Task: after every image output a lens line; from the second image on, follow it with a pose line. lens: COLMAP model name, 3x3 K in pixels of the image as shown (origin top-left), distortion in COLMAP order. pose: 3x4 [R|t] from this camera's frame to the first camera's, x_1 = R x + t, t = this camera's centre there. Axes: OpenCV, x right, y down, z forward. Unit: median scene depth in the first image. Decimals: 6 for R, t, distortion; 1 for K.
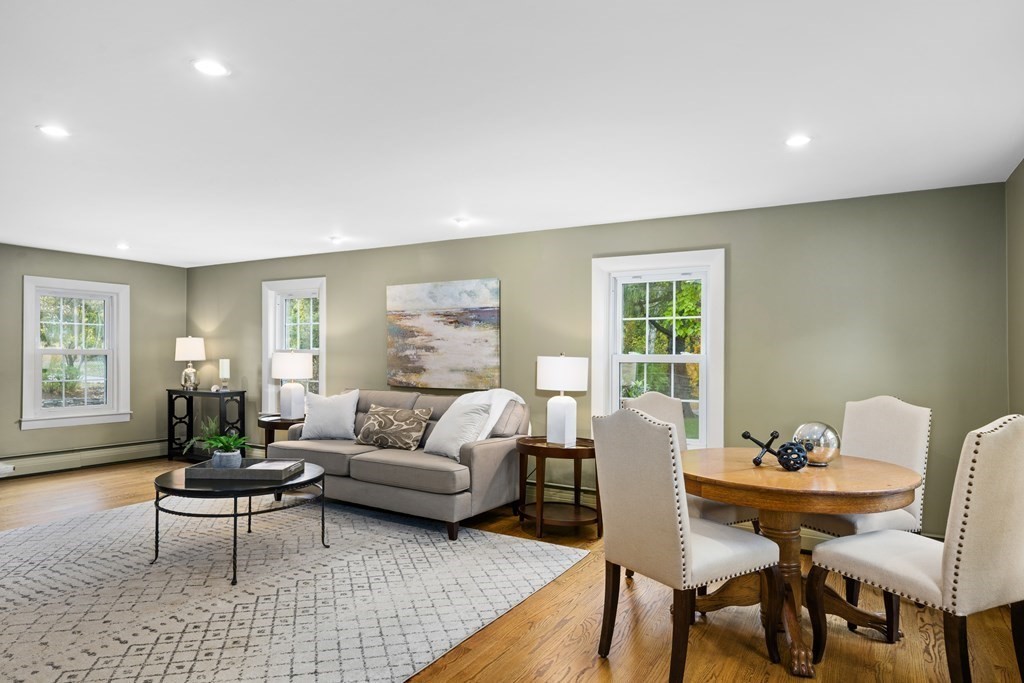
lens RADIAL K [[601.9, 0, 511.1], [0, 601.9, 349.2], [0, 0, 1]] dist [0.002807, 0.002395]
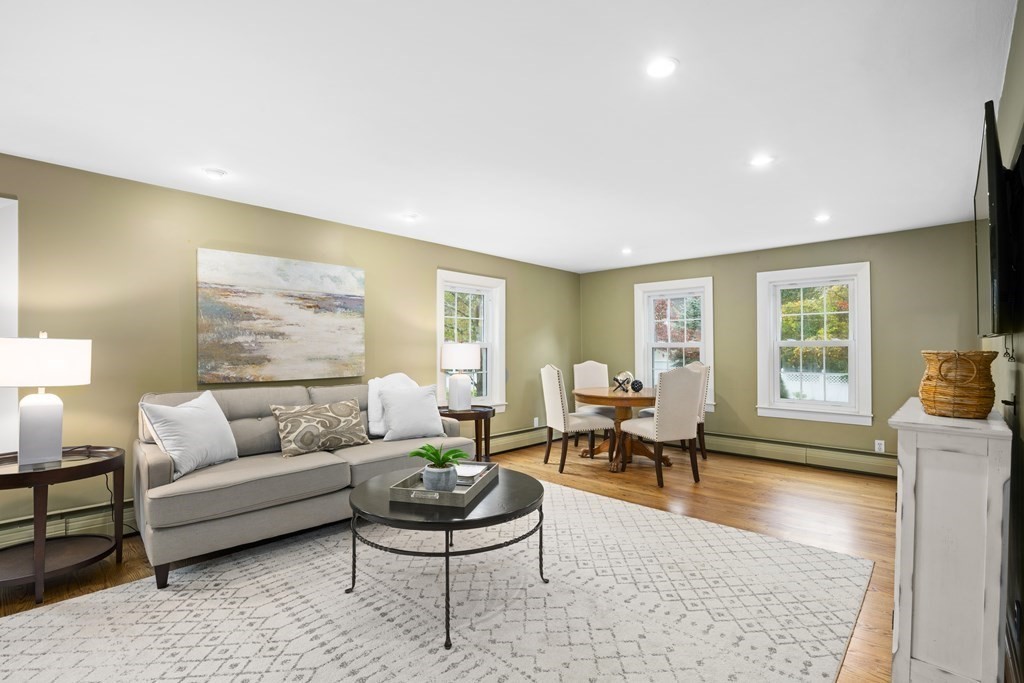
lens RADIAL K [[475.1, 0, 512.4], [0, 475.1, 336.7], [0, 0, 1]] dist [-0.019876, 0.000178]
pose [[0.213415, 0.015240, 0.976843, -0.753531], [-0.007560, 0.999874, -0.013948, 0.008911], [-0.976932, -0.004408, 0.213503, 0.559443]]
